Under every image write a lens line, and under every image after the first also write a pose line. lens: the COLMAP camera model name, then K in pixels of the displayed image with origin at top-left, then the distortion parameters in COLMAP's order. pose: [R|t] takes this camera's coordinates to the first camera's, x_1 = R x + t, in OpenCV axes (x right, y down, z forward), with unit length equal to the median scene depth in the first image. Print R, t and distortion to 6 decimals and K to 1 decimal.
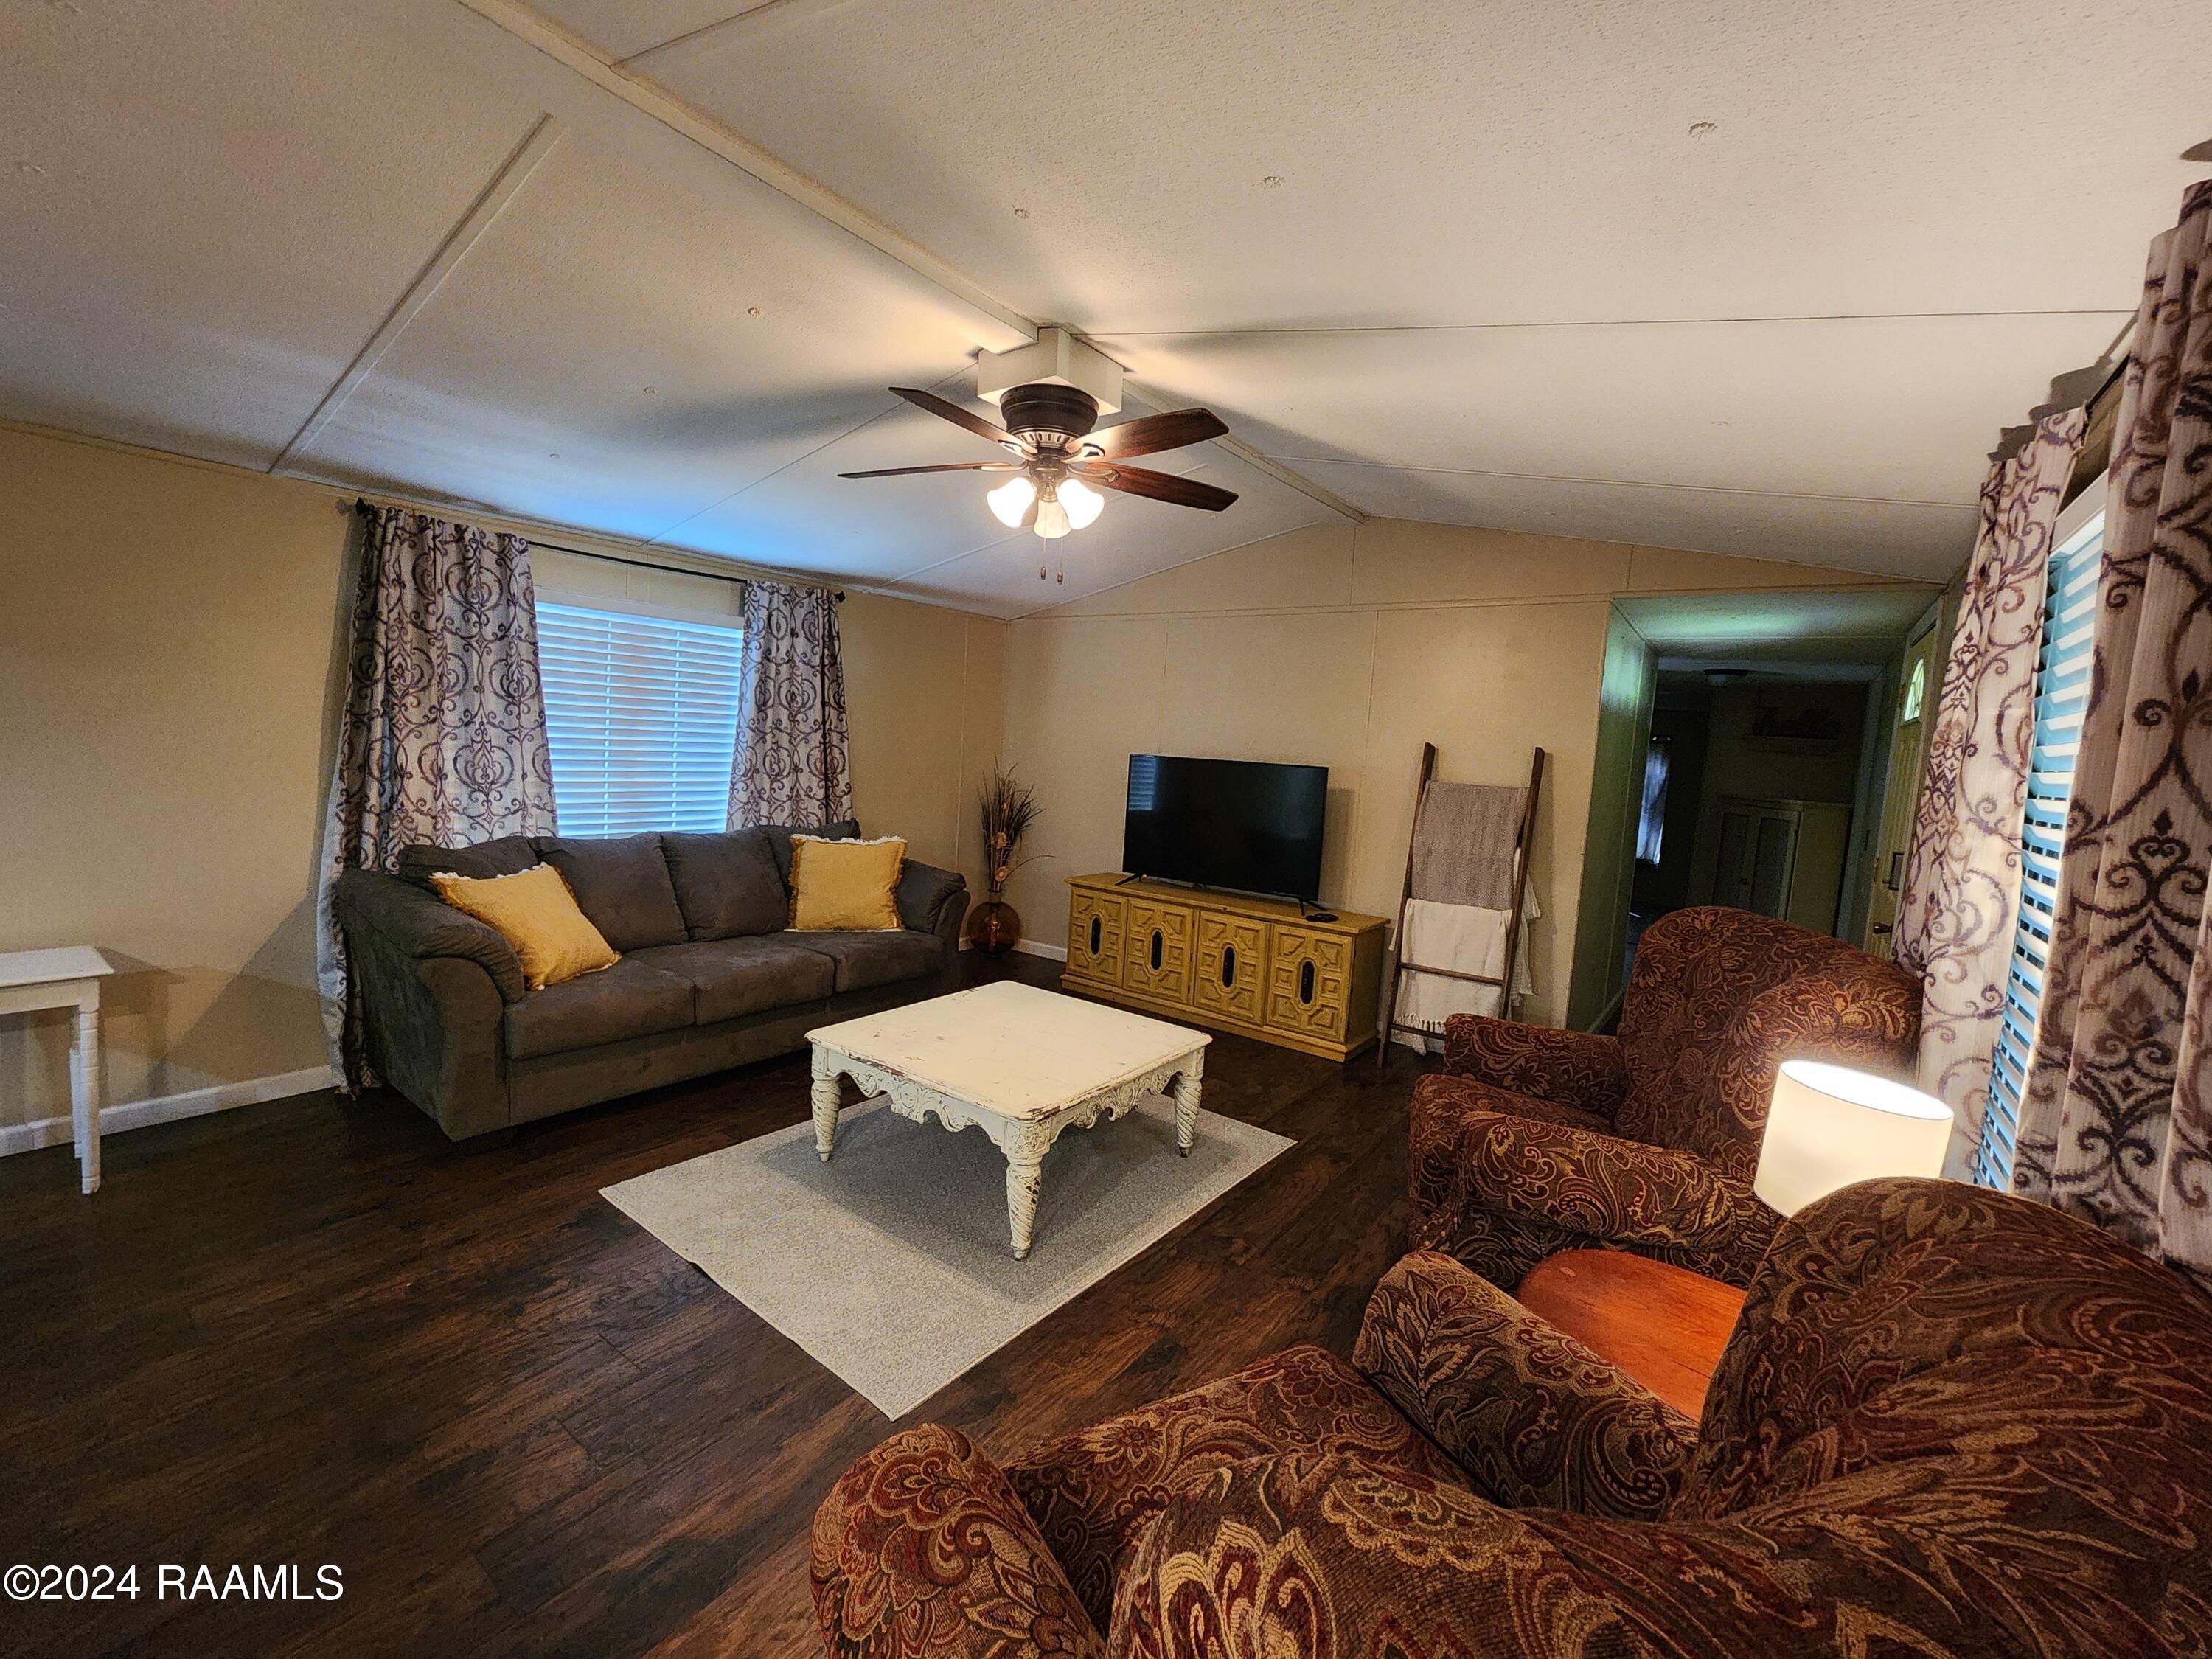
lens RADIAL K [[904.0, 0, 1101.3], [0, 904.0, 834.1], [0, 0, 1]] dist [-0.001894, -0.000079]
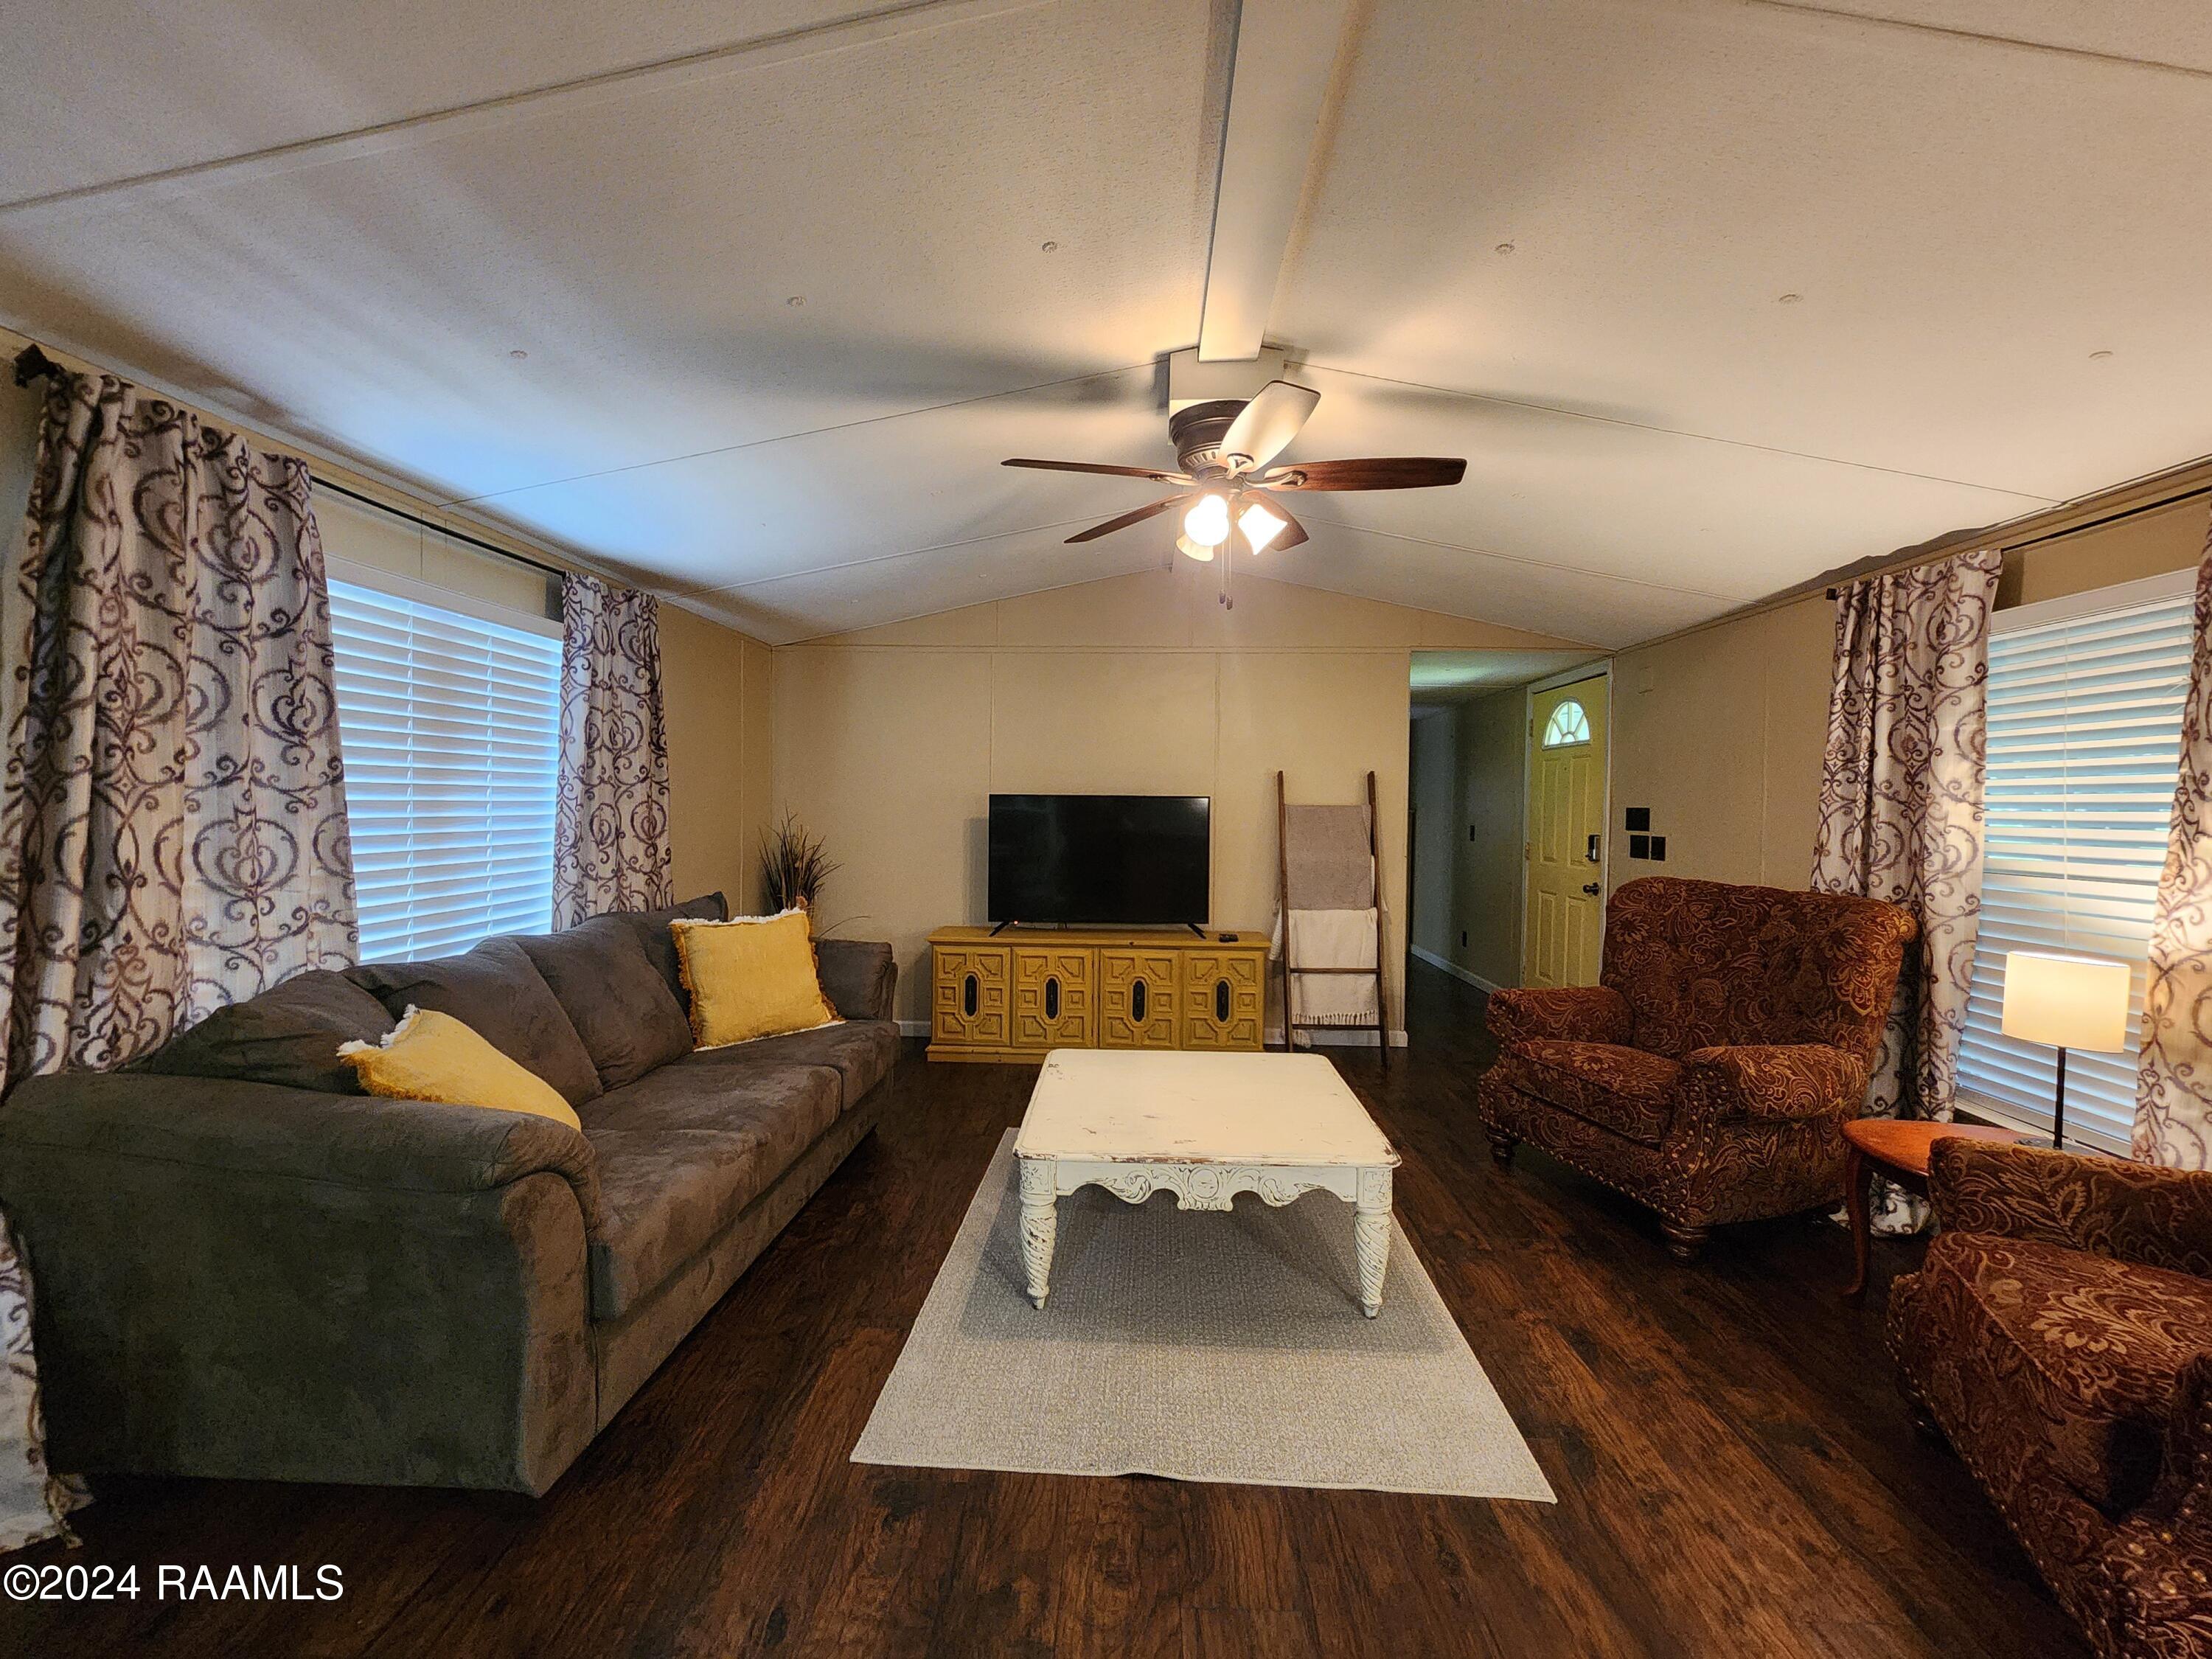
lens RADIAL K [[904.0, 0, 1101.3], [0, 904.0, 834.1], [0, 0, 1]] dist [-0.001894, -0.000079]
pose [[0.826994, -0.068120, 0.558069, -0.547139], [0.094760, 0.995320, -0.018930, -0.026683], [-0.554167, 0.068537, 0.829579, 0.228479]]
